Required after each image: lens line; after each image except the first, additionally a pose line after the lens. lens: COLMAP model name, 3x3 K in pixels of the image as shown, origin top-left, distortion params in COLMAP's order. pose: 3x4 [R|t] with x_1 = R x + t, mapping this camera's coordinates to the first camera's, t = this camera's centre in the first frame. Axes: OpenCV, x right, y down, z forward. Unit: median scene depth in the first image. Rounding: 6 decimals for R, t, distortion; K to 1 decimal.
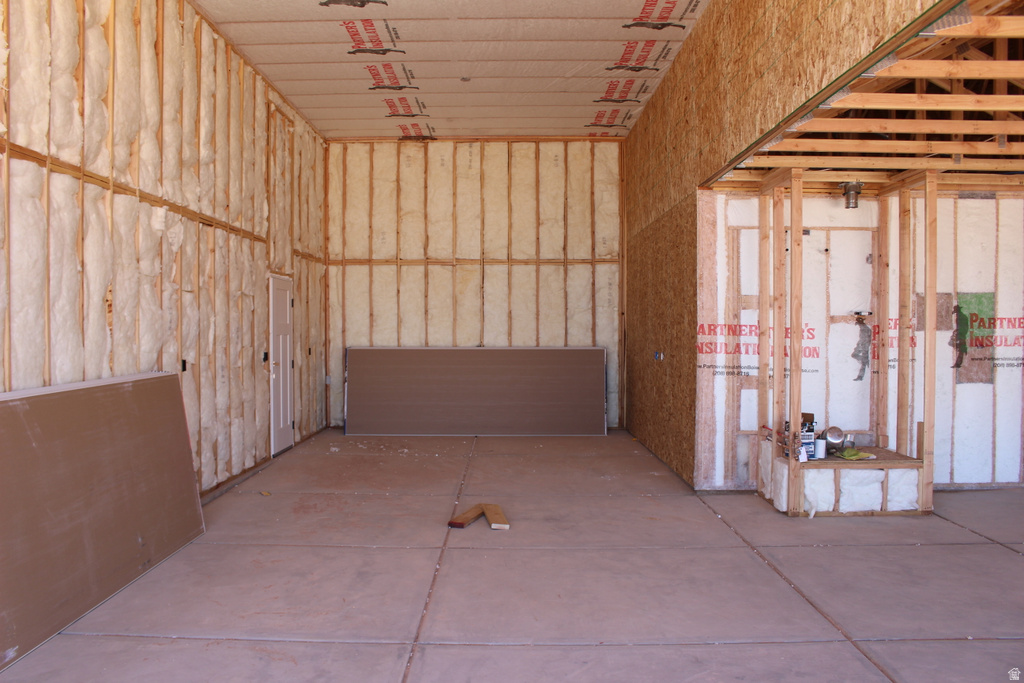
lens RADIAL K [[842.6, 0, 493.6], [0, 842.6, 352.7], [0, 0, 1]] dist [-0.150246, 0.112729]
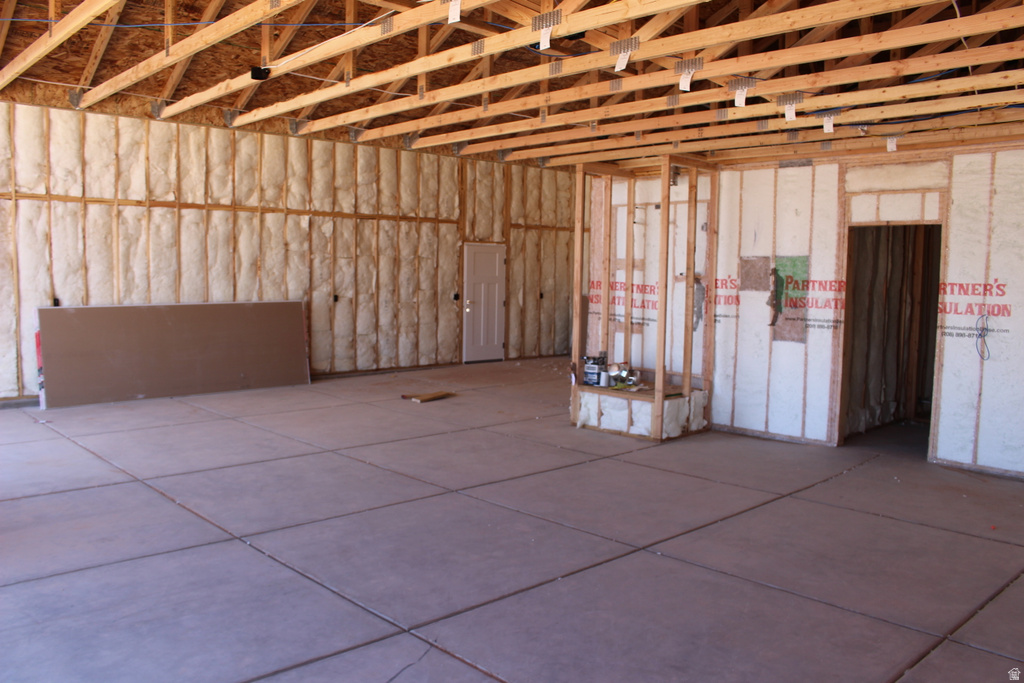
lens RADIAL K [[842.6, 0, 506.1], [0, 842.6, 343.5], [0, 0, 1]] dist [-0.150246, 0.112729]
pose [[0.691661, 0.071601, -0.718664, 1.122639], [-0.035169, 0.997232, 0.065507, -0.018004], [0.721366, -0.020034, 0.692265, -0.020881]]
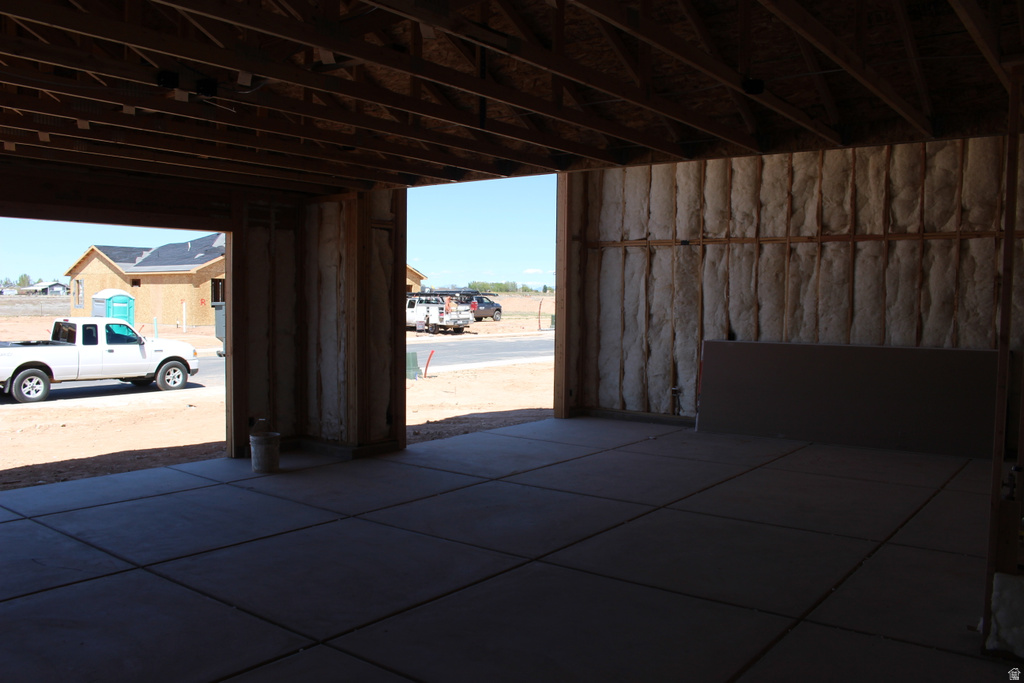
lens RADIAL K [[842.6, 0, 491.8], [0, 842.6, 345.0], [0, 0, 1]] dist [-0.150246, 0.112729]
pose [[-0.608716, 0.037054, -0.792522, 1.079153], [-0.033340, 0.996832, 0.072214, -0.049727], [0.792687, 0.070380, -0.605552, 0.929578]]
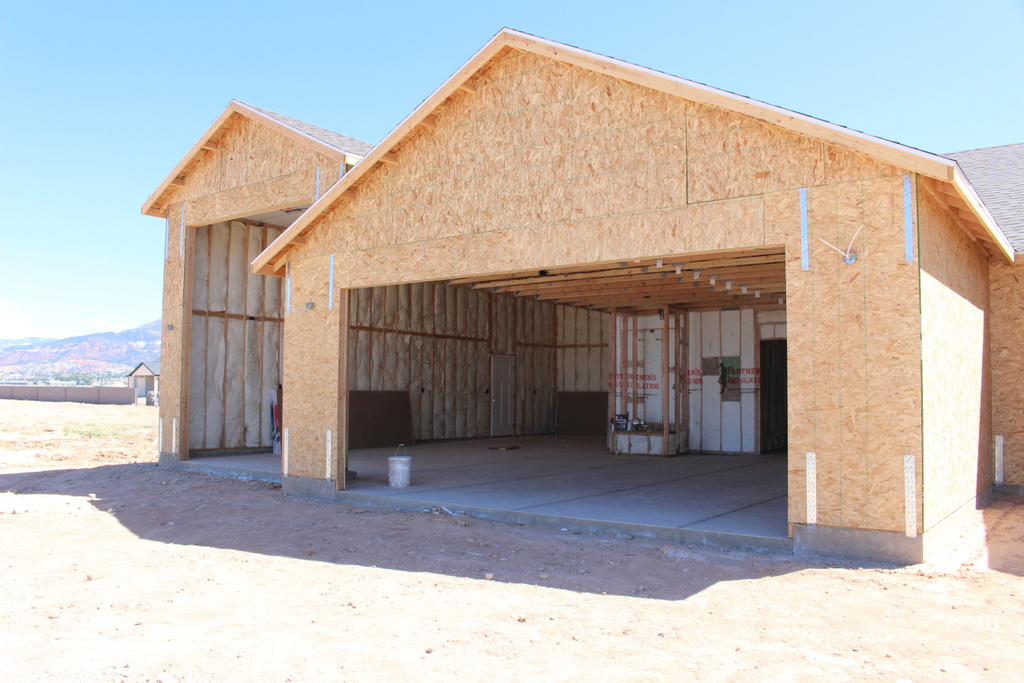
lens RADIAL K [[842.6, 0, 507.0], [0, 842.6, 344.5], [0, 0, 1]] dist [-0.150246, 0.112729]
pose [[0.810578, -0.030155, -0.584854, 1.362450], [-0.024390, 0.996069, -0.085160, 0.087201], [0.585123, 0.083293, 0.806655, -1.011935]]
